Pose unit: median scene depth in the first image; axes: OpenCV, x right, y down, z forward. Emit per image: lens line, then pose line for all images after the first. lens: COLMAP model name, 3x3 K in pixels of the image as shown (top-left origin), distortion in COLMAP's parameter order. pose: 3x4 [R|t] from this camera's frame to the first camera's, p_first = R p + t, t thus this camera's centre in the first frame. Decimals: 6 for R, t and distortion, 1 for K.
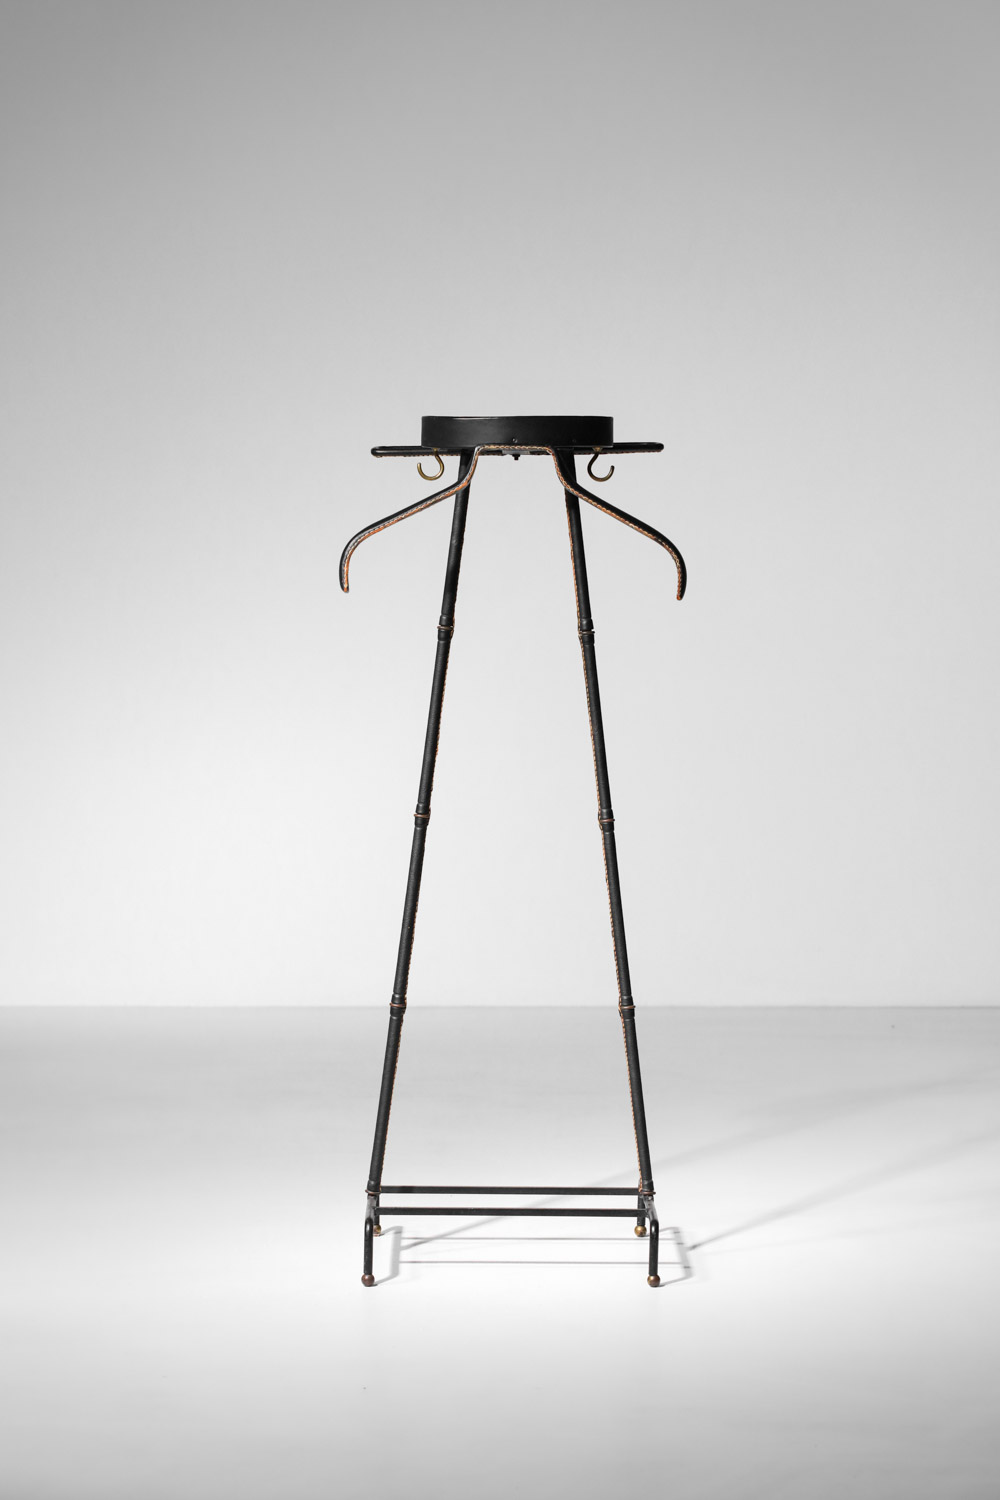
lens RADIAL K [[4521.8, 0, 499.3], [0, 4521.8, 747.4], [0, 0, 1]] dist [-0.009999, 0.000000]
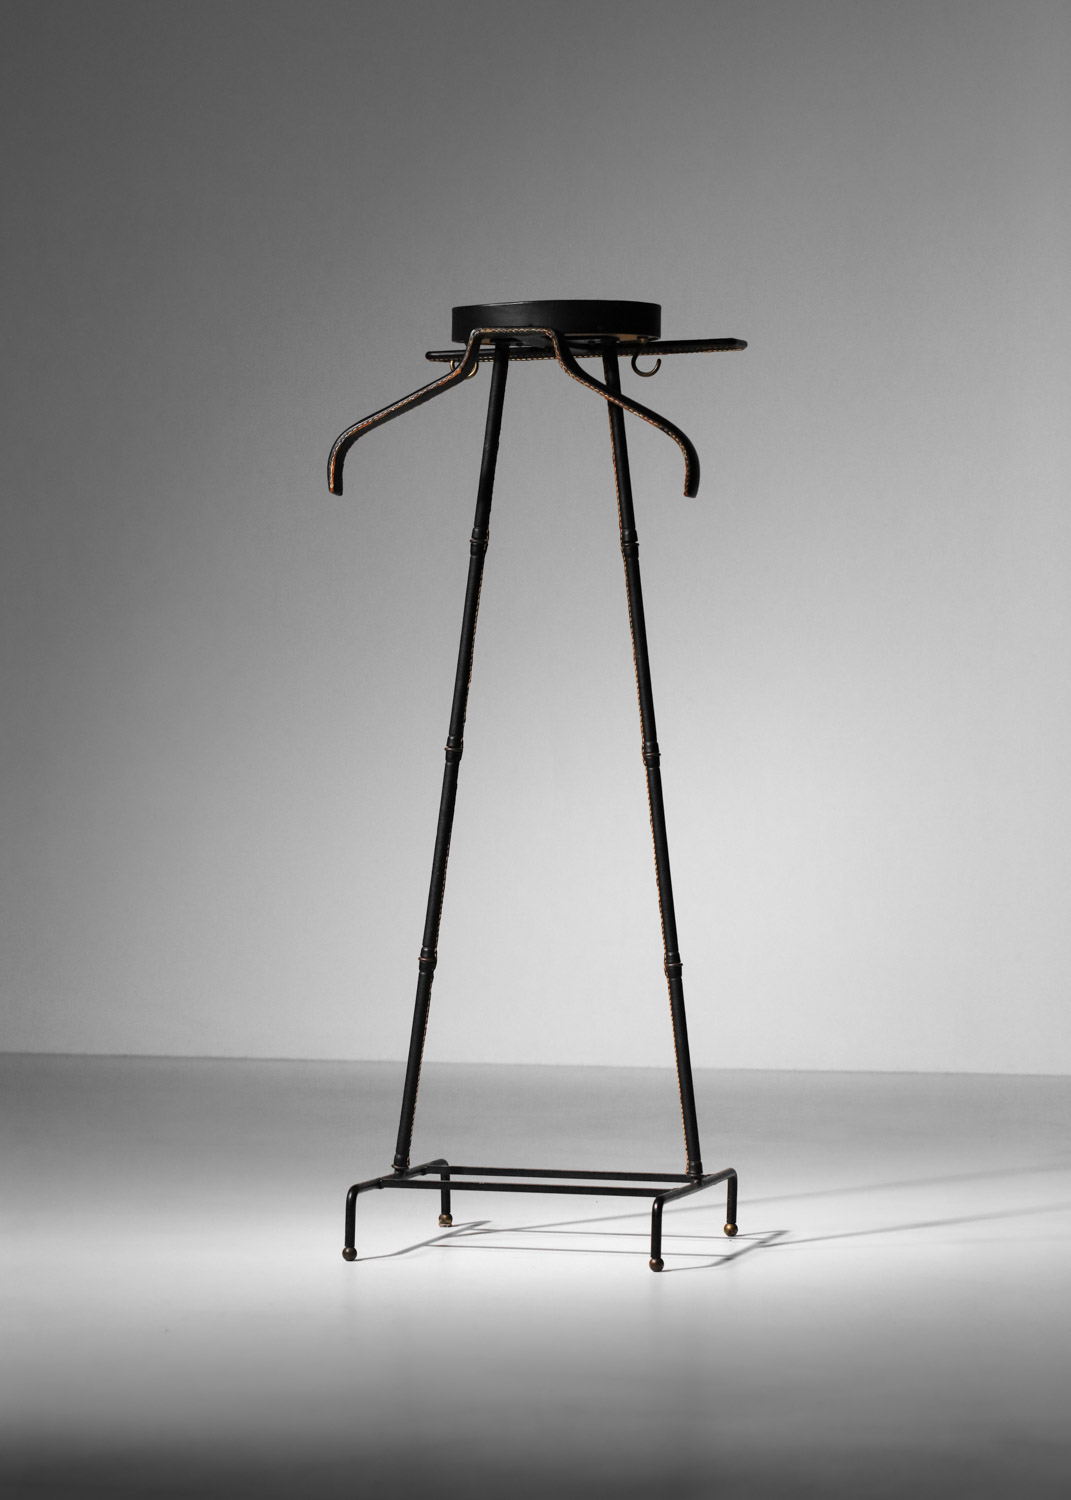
lens RADIAL K [[4743.7, 0, 537.5], [0, 4743.7, 751.2], [0, 0, 1]] dist [0.024493, 0.000000]
pose [[0.957833, -0.000397, -0.287326, 0.272073], [-0.015879, 0.998398, -0.054316, 0.066845], [0.286887, 0.056588, 0.956292, 0.097785]]
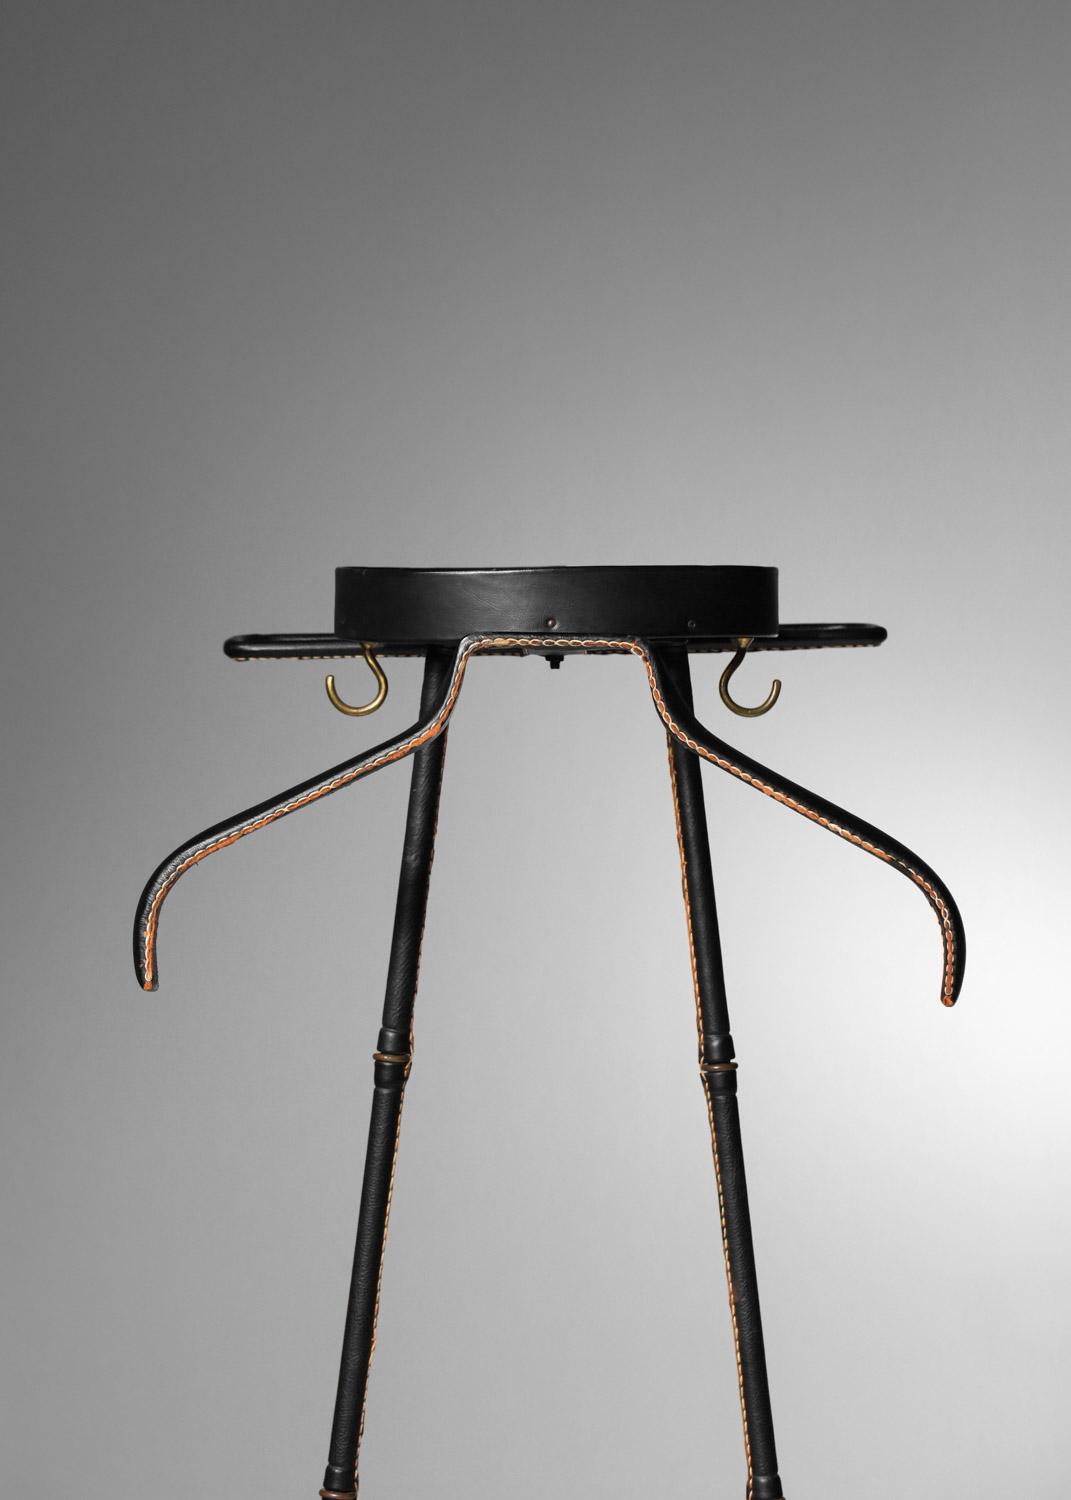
lens RADIAL K [[4743.7, 0, 537.5], [0, 4743.7, 745.9], [0, 0, 1]] dist [0.024493, 0.000000]
pose [[0.999958, -0.003402, 0.008552, -0.001810], [0.003681, 0.999455, -0.032818, -0.041186], [-0.008436, 0.032848, 0.999425, 0.546762]]
